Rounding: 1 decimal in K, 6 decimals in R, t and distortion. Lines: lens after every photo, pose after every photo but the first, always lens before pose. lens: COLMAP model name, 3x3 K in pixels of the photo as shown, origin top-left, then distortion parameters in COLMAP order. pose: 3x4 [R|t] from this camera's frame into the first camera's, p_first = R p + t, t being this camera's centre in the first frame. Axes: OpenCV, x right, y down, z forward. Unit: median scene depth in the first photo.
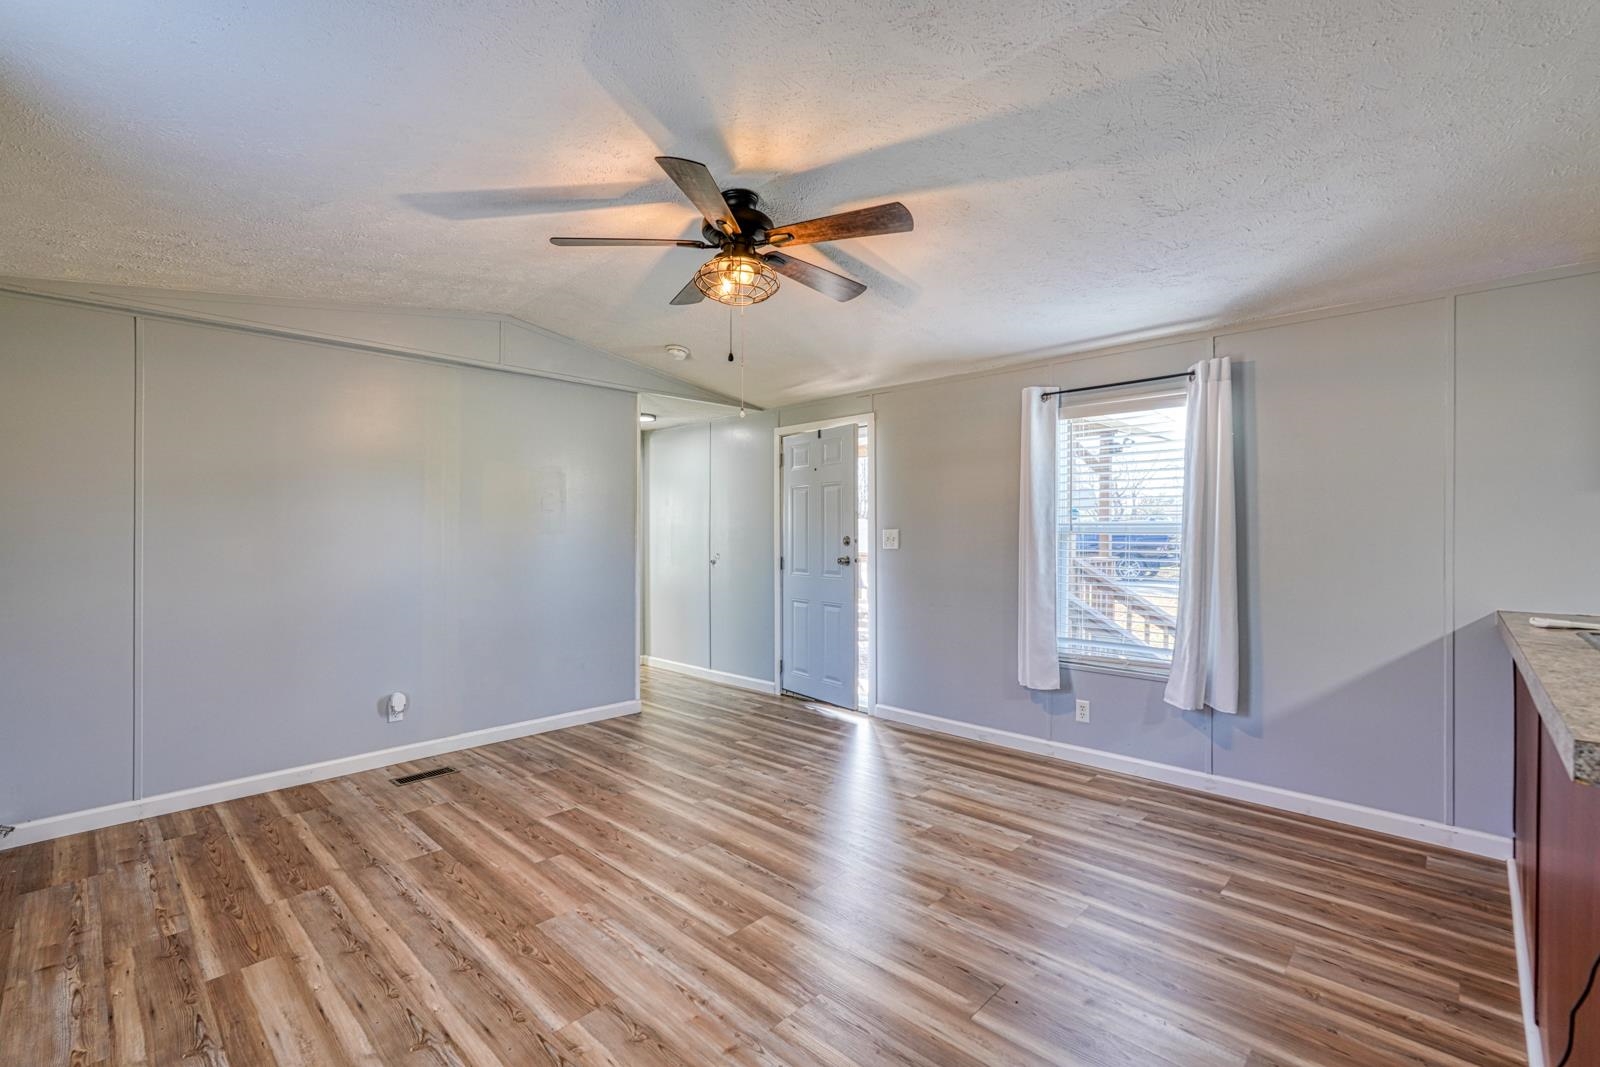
lens RADIAL K [[701.6, 0, 790.2], [0, 701.6, 531.3], [0, 0, 1]] dist [-0.013114, 0.007130]
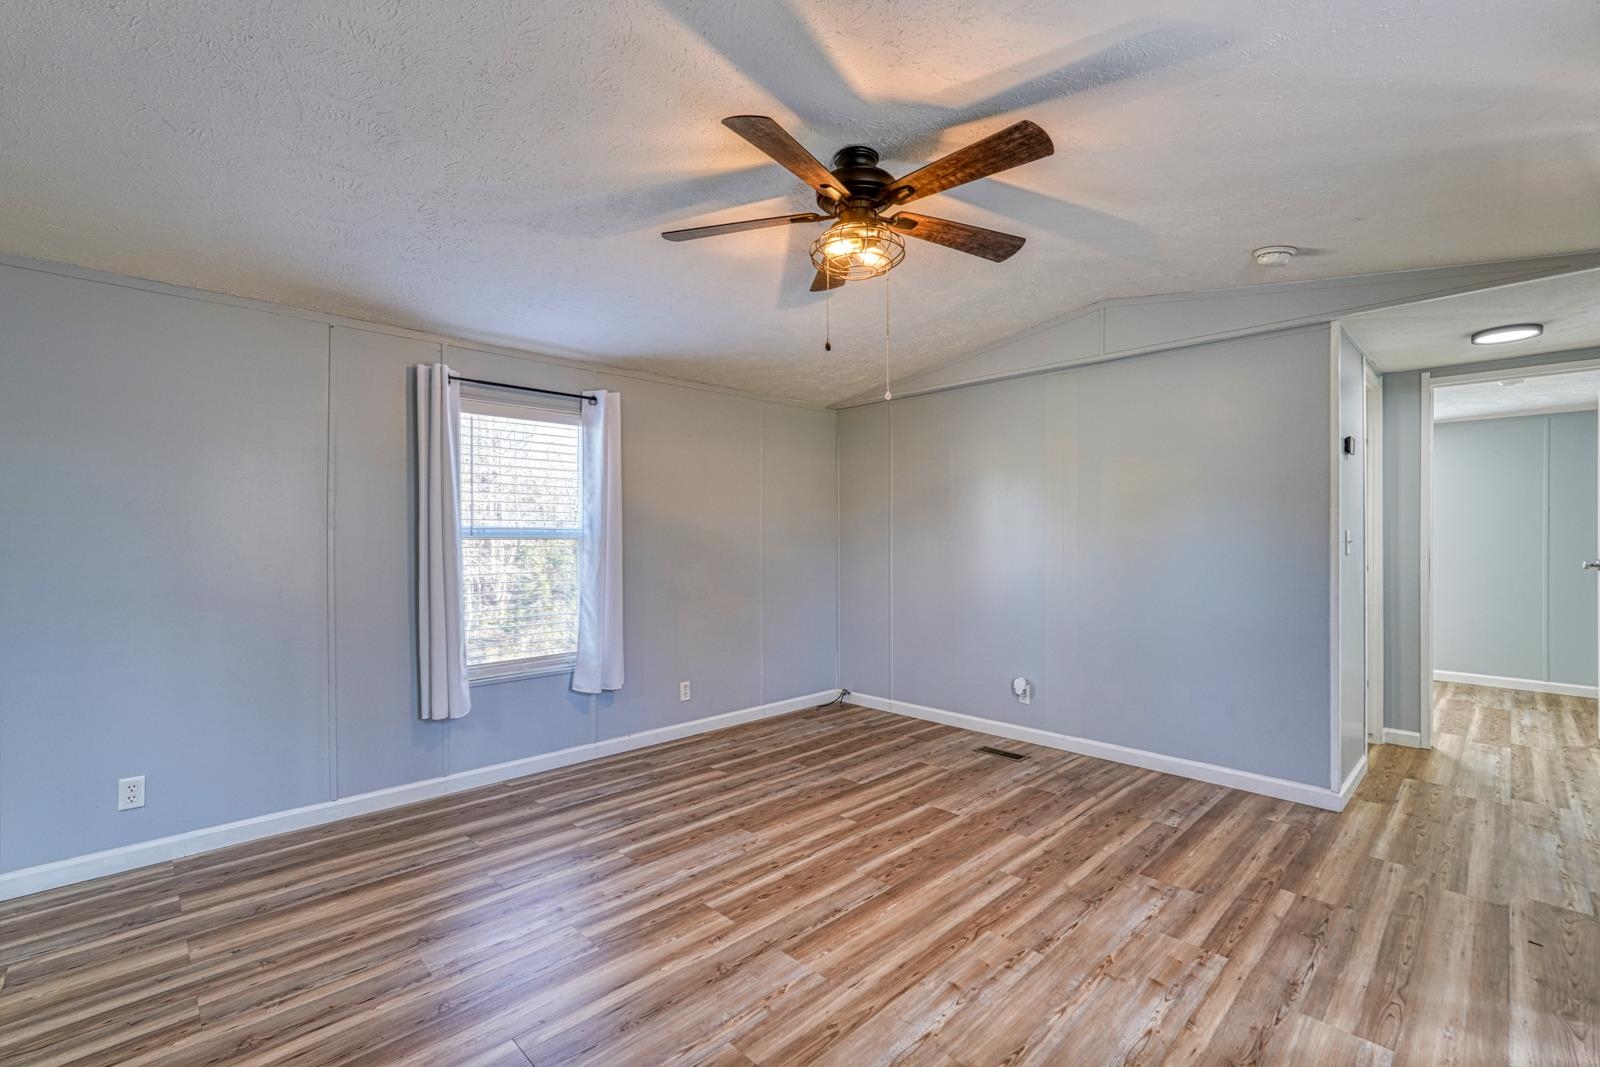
lens RADIAL K [[701.6, 0, 790.2], [0, 701.6, 531.3], [0, 0, 1]] dist [-0.013114, 0.007130]
pose [[-0.036838, -0.008788, -0.999283, 0.738591], [0.006135, 0.999940, -0.009020, 0.005945], [0.999302, -0.006463, -0.036782, 0.866168]]
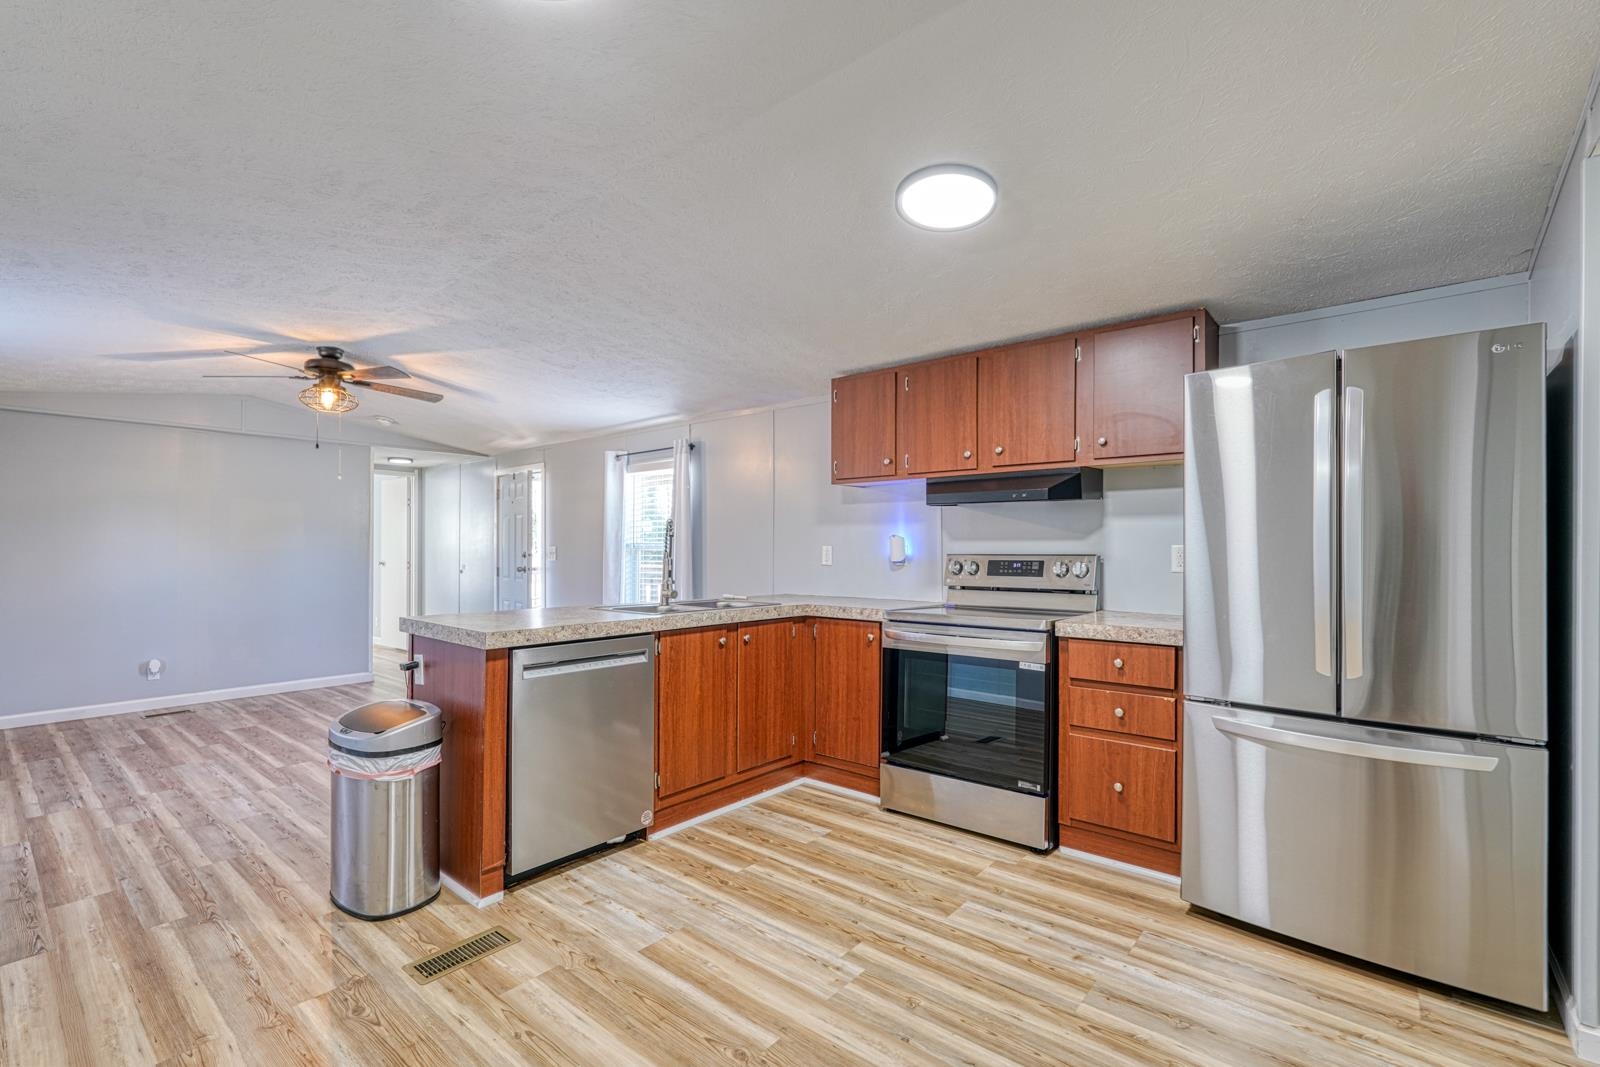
lens RADIAL K [[718.4, 0, 793.4], [0, 718.4, 530.4], [0, 0, 1]] dist [-0.001218, 0.000206]
pose [[0.998094, 0.003405, 0.061620, 0.839024], [-0.001724, 0.999626, -0.027301, 0.005530], [-0.061690, 0.027142, 0.997726, -0.712450]]
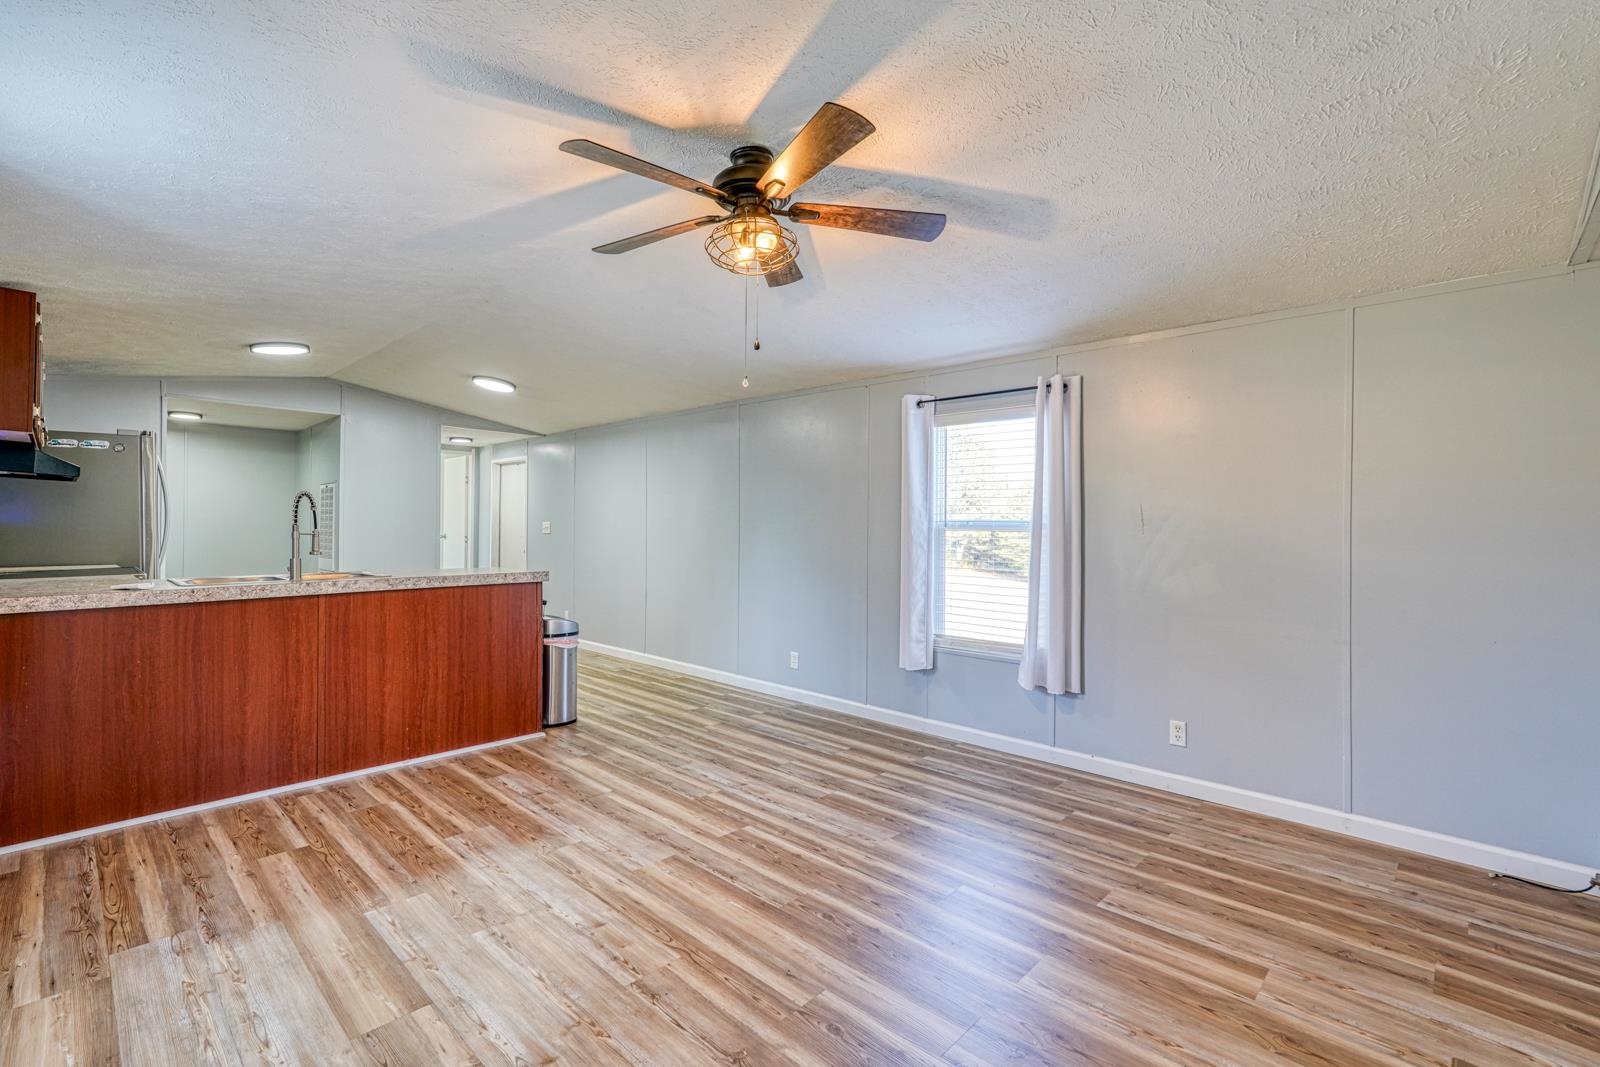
lens RADIAL K [[701.6, 0, 790.2], [0, 701.6, 531.3], [0, 0, 1]] dist [-0.013114, 0.007130]
pose [[-0.999885, -0.011573, -0.009786, -0.108706], [-0.011576, 0.999933, 0.000228, 0.008447], [0.009782, 0.000341, -0.999952, 1.728268]]
